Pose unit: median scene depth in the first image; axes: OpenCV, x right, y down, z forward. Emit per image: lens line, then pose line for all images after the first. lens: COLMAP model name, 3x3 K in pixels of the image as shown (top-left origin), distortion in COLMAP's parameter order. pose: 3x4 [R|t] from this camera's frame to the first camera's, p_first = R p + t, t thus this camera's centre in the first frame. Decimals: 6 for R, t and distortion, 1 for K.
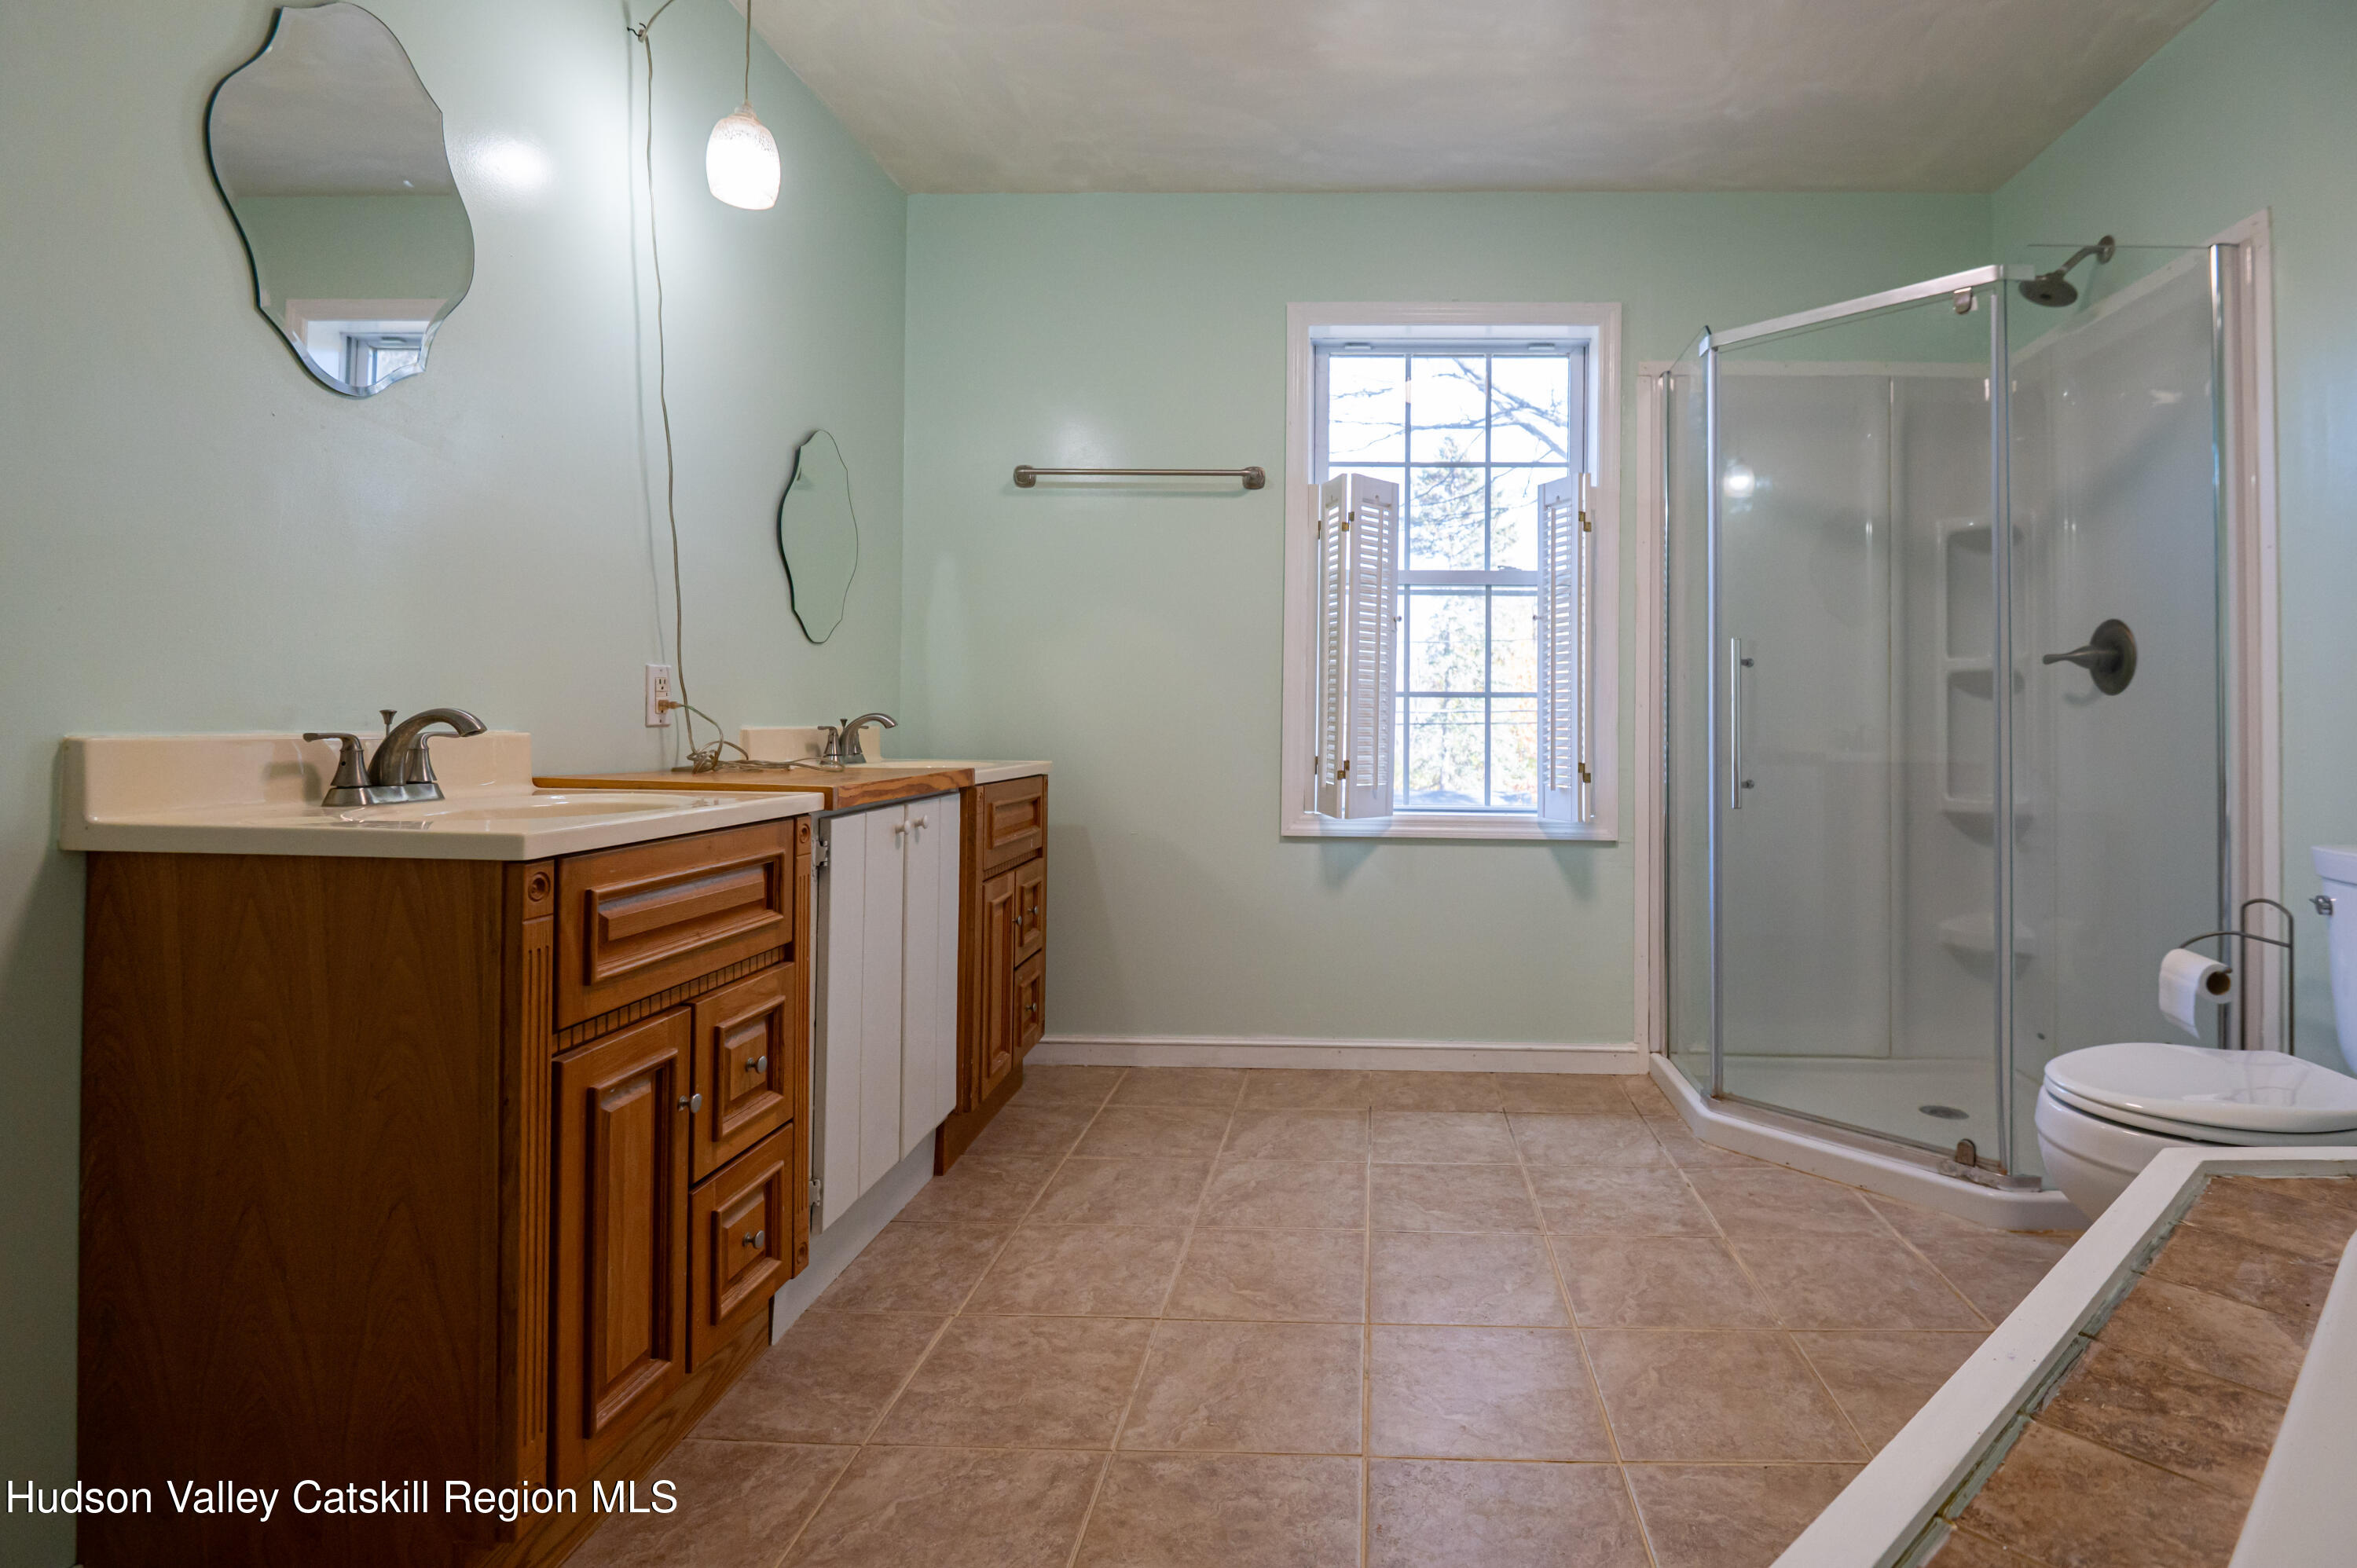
lens RADIAL K [[1065.8, 0, 1179.8], [0, 1065.8, 706.9], [0, 0, 1]] dist [0.000155, 0.000043]
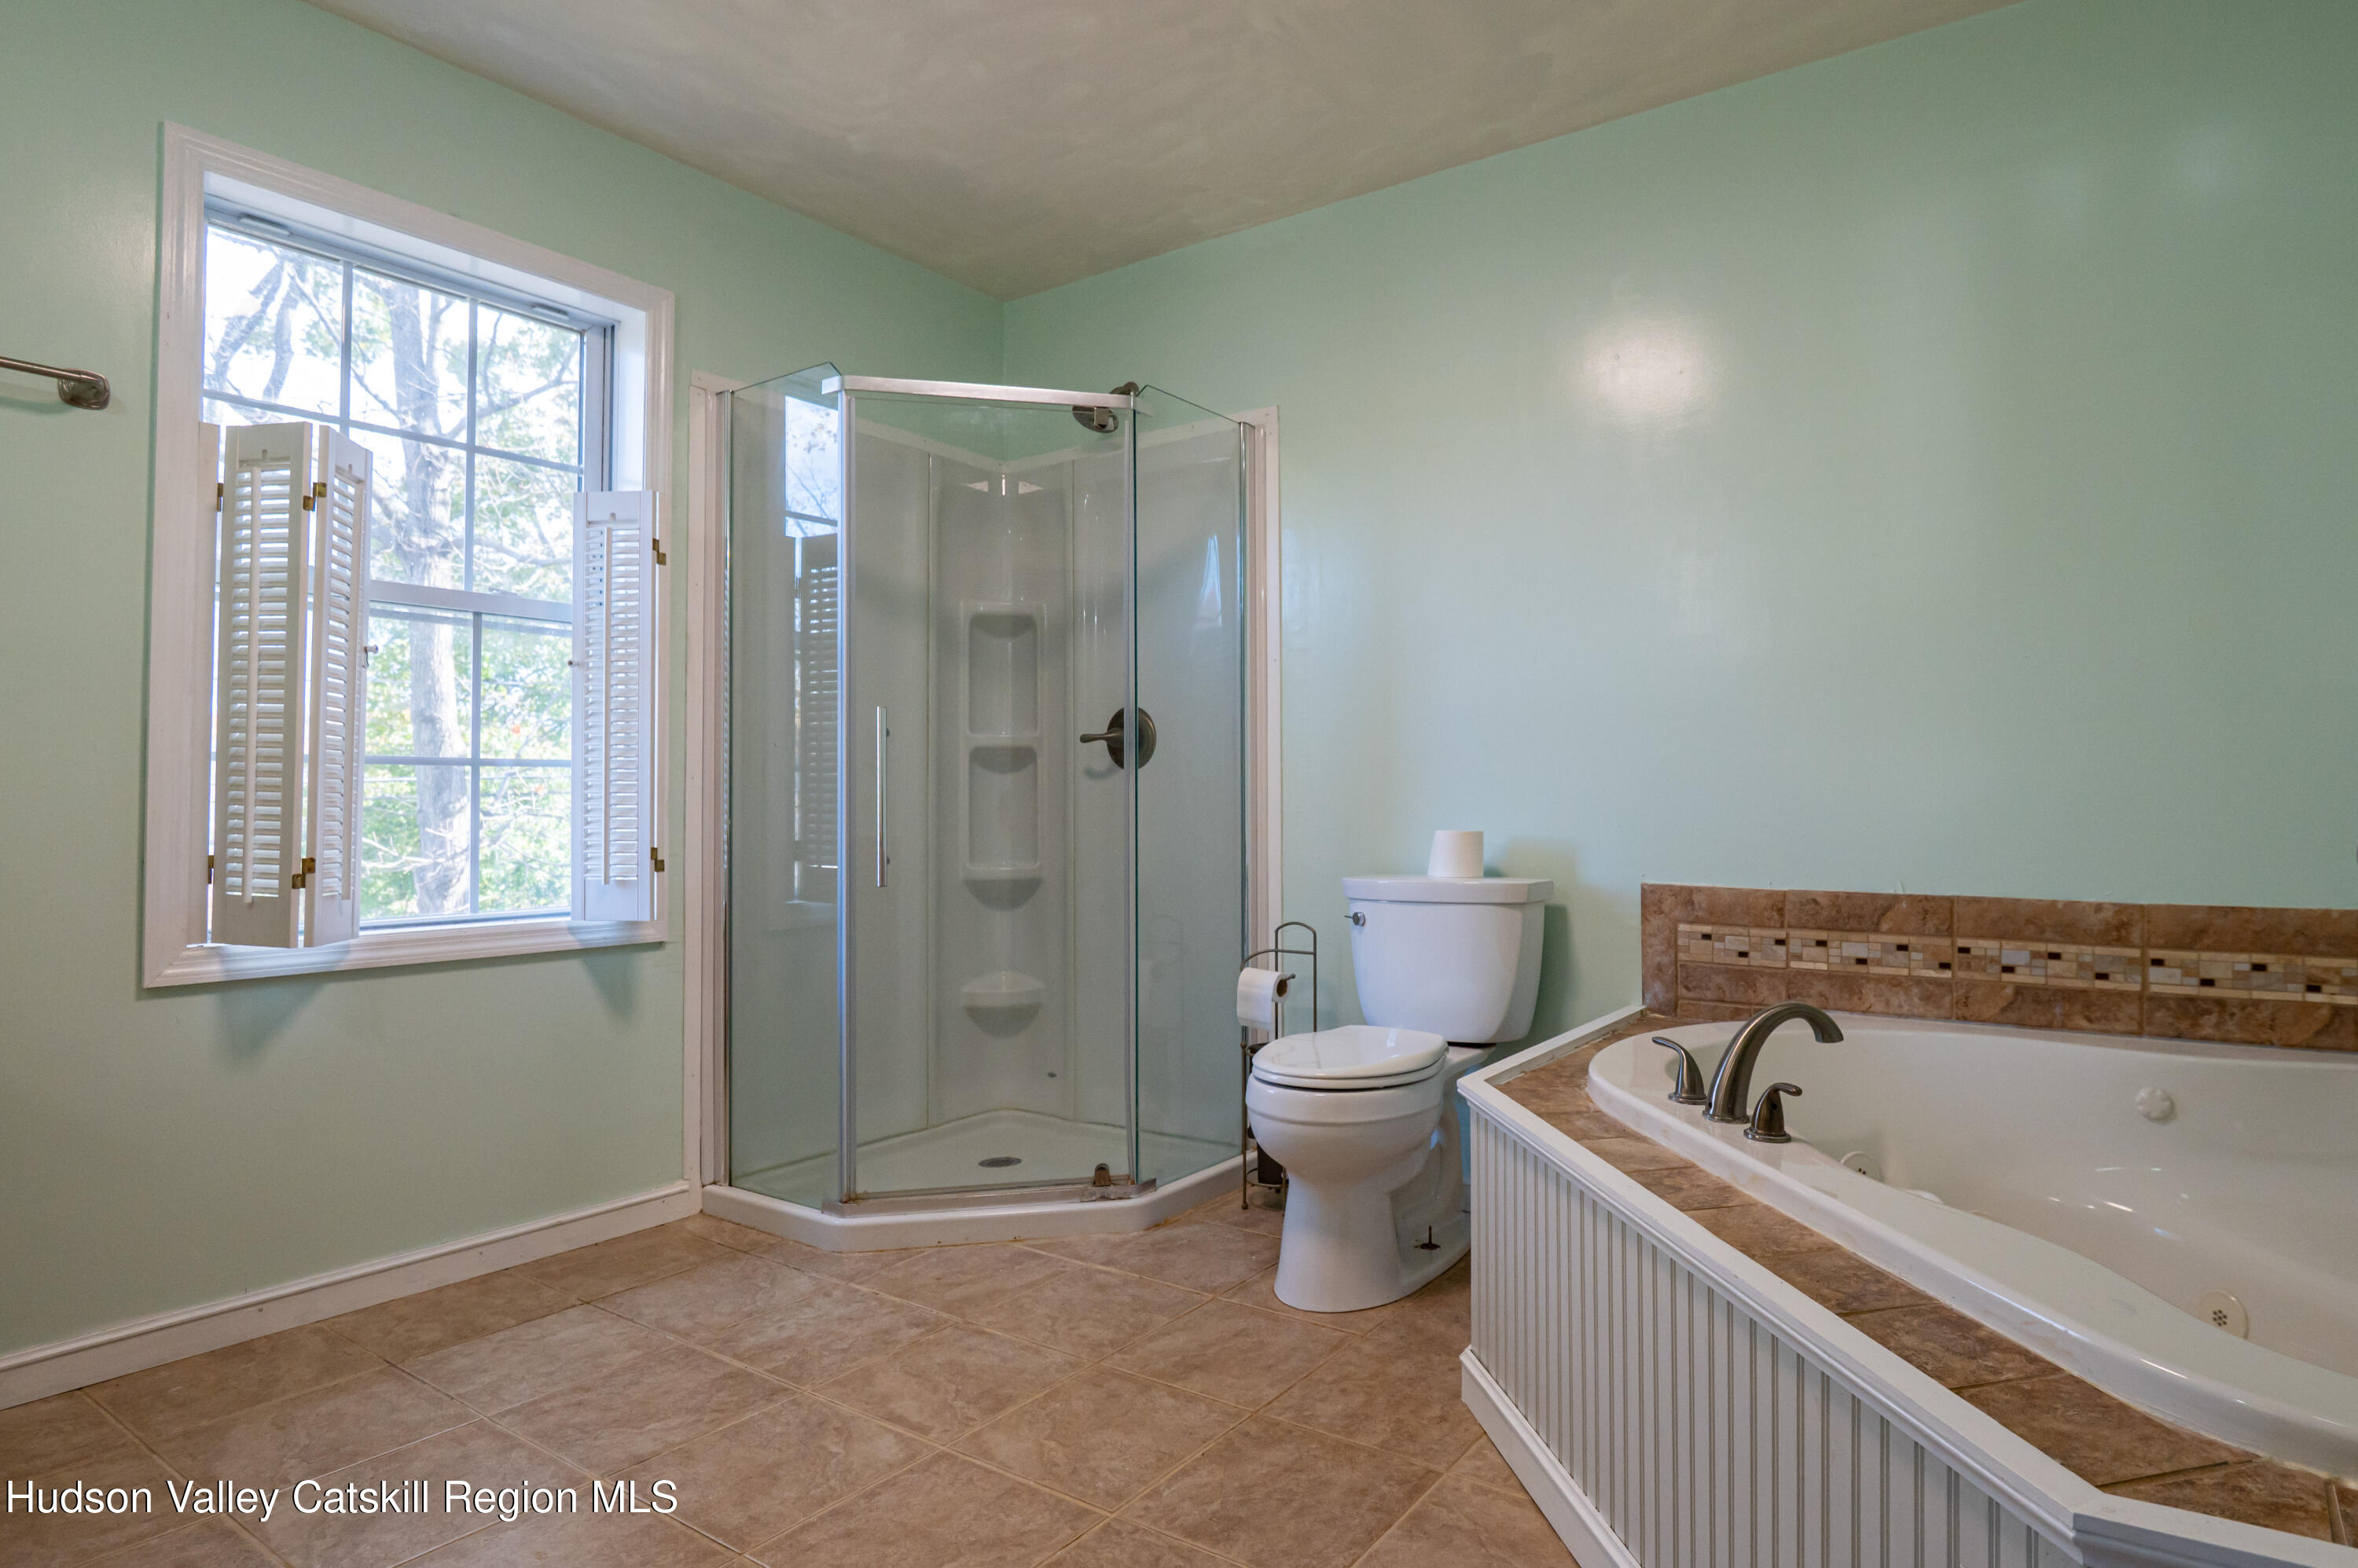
lens RADIAL K [[1353.2, 0, 1179.0], [0, 1353.2, 784.0], [0, 0, 1]] dist [-0.005395, -0.002439]
pose [[0.545115, 0.001129, 0.838360, -0.277440], [-0.002465, 0.999997, 0.000256, 0.002741], [-0.838357, -0.002206, 0.545116, 0.103393]]
